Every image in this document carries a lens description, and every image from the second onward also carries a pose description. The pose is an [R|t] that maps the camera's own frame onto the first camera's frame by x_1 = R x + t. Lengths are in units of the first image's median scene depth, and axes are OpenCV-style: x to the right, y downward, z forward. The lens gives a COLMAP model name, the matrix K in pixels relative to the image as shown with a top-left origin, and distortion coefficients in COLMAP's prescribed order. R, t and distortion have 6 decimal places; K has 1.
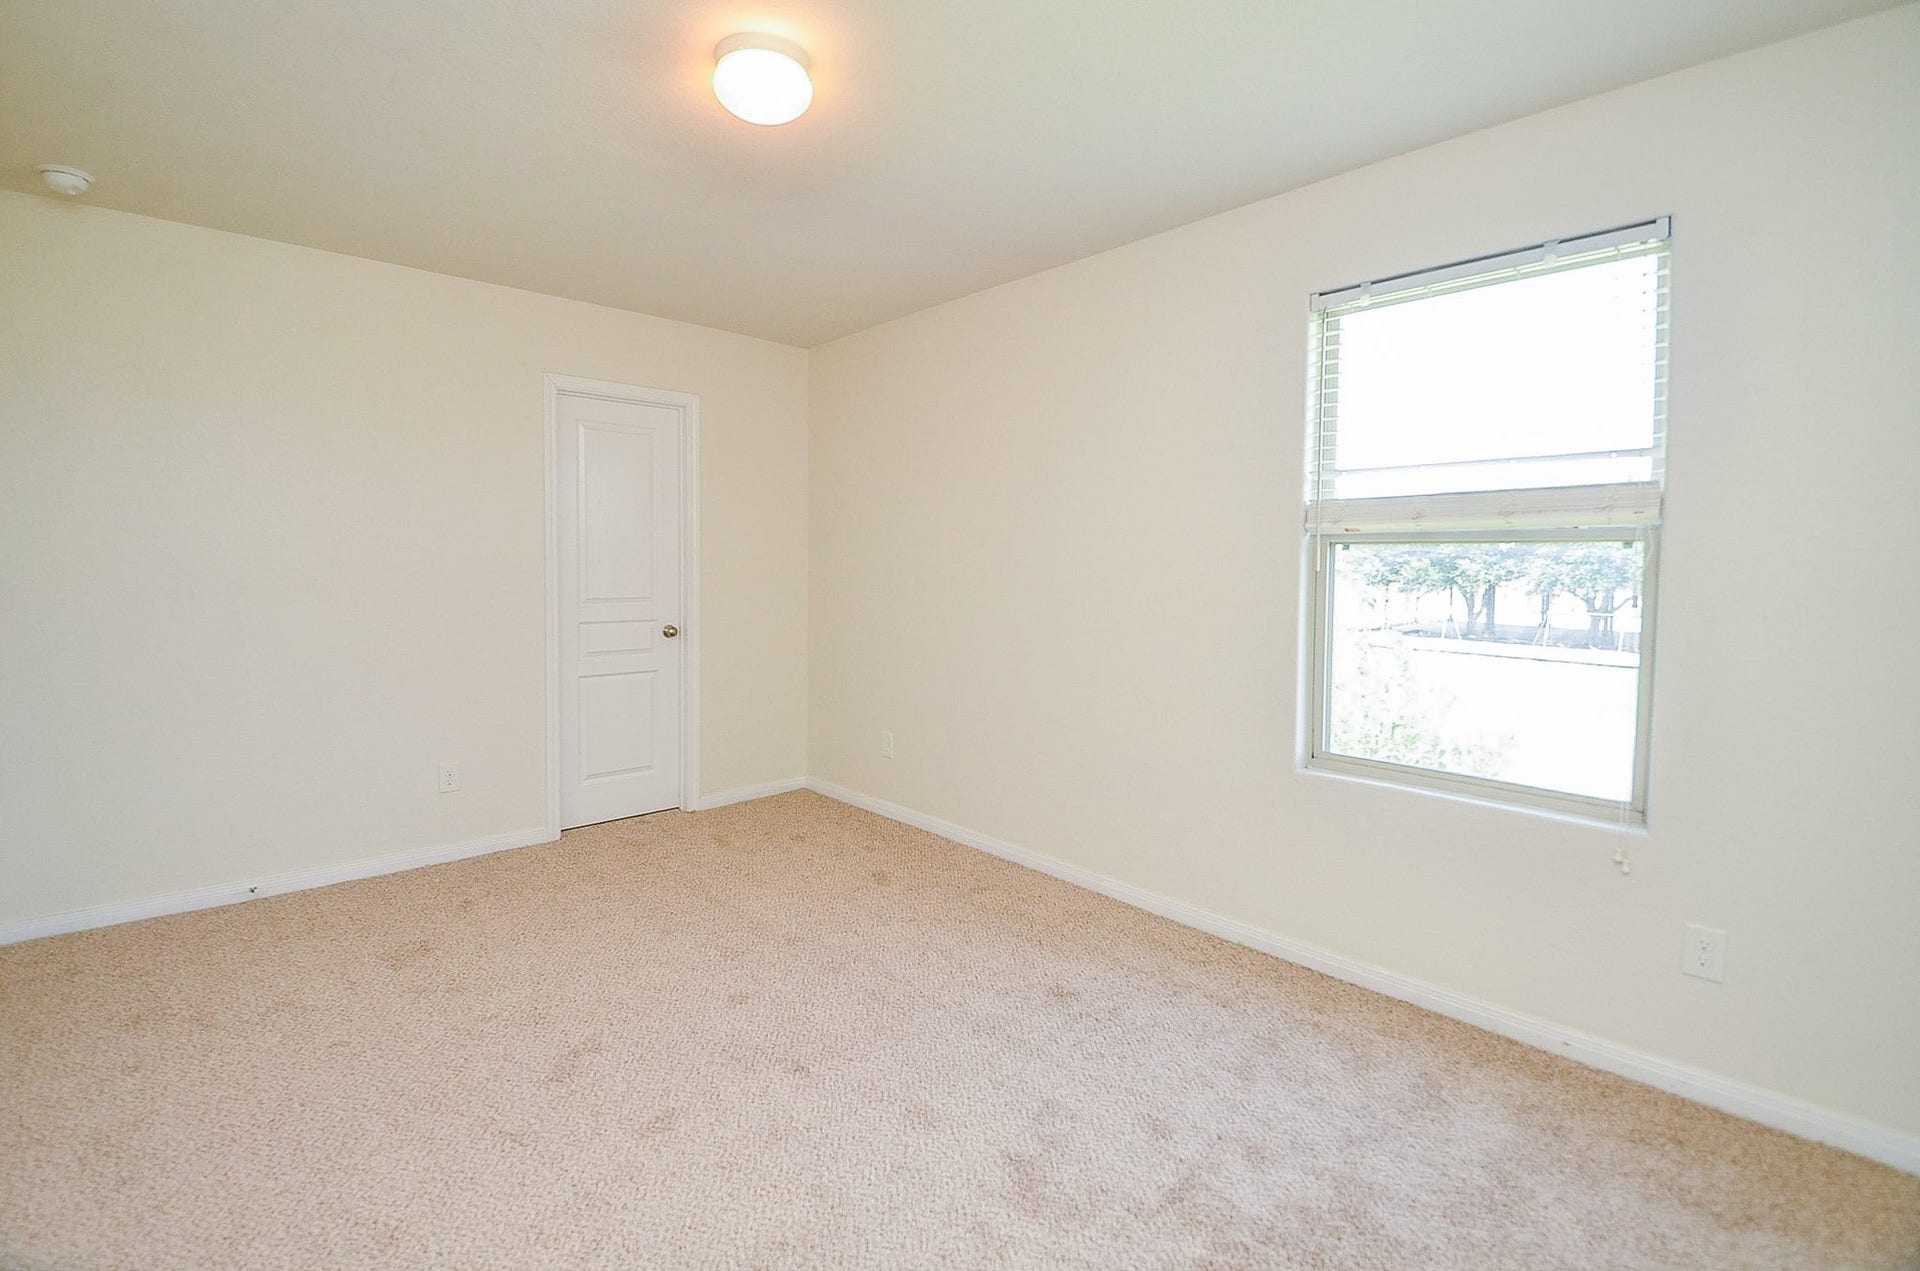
lens RADIAL K [[895.5, 0, 954.1], [0, 895.5, 615.0], [0, 0, 1]] dist [0.000703, 0.000111]
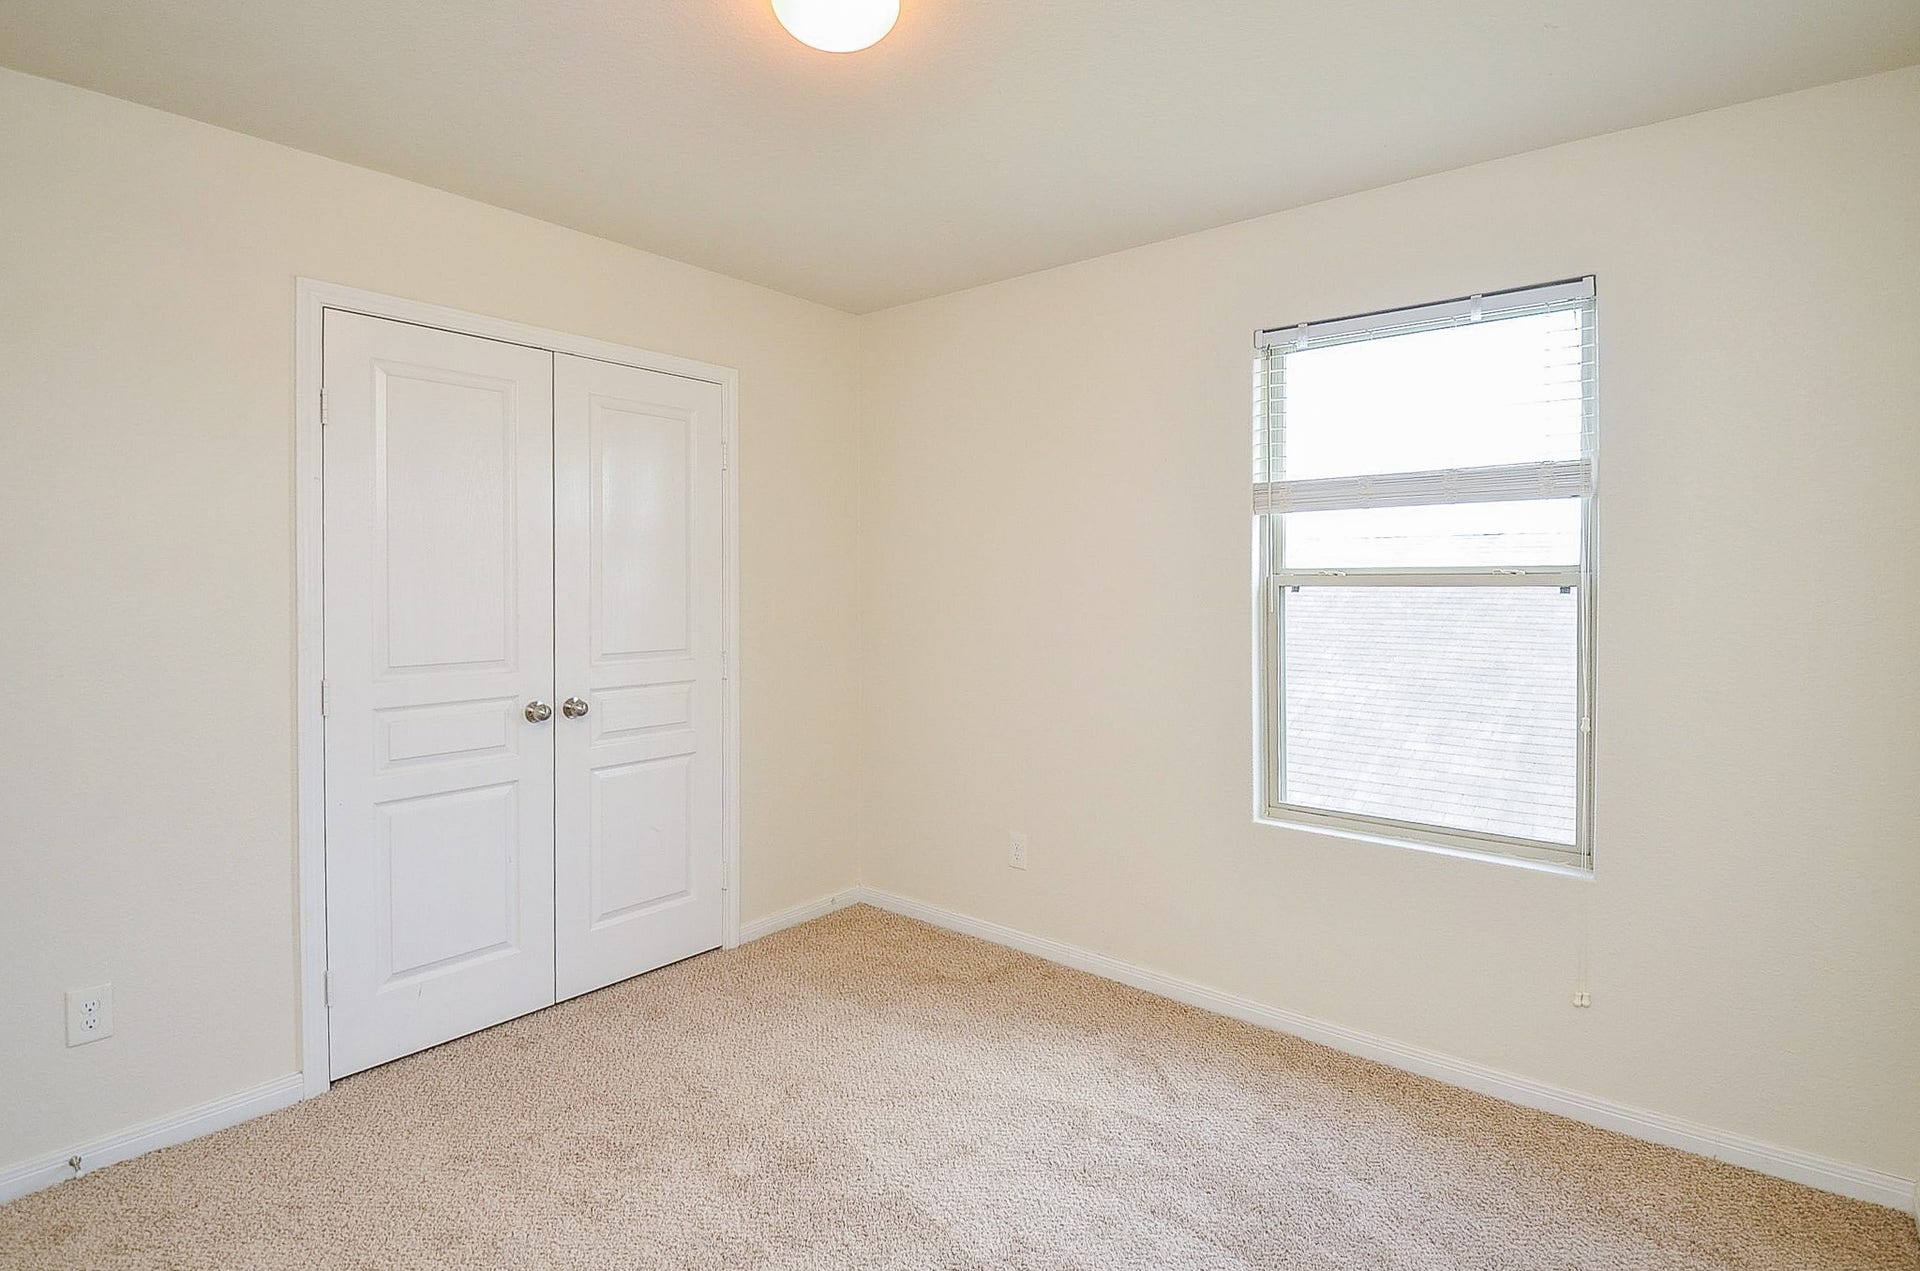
lens RADIAL K [[896.8, 0, 960.0], [0, 896.8, 635.5], [0, 0, 1]] dist [0.000447, -0.000181]
pose [[0.984453, 0.005445, 0.175563, -0.103570], [-0.002198, 0.999823, -0.018683, -0.006843], [-0.175634, 0.018007, 0.984291, 0.113271]]
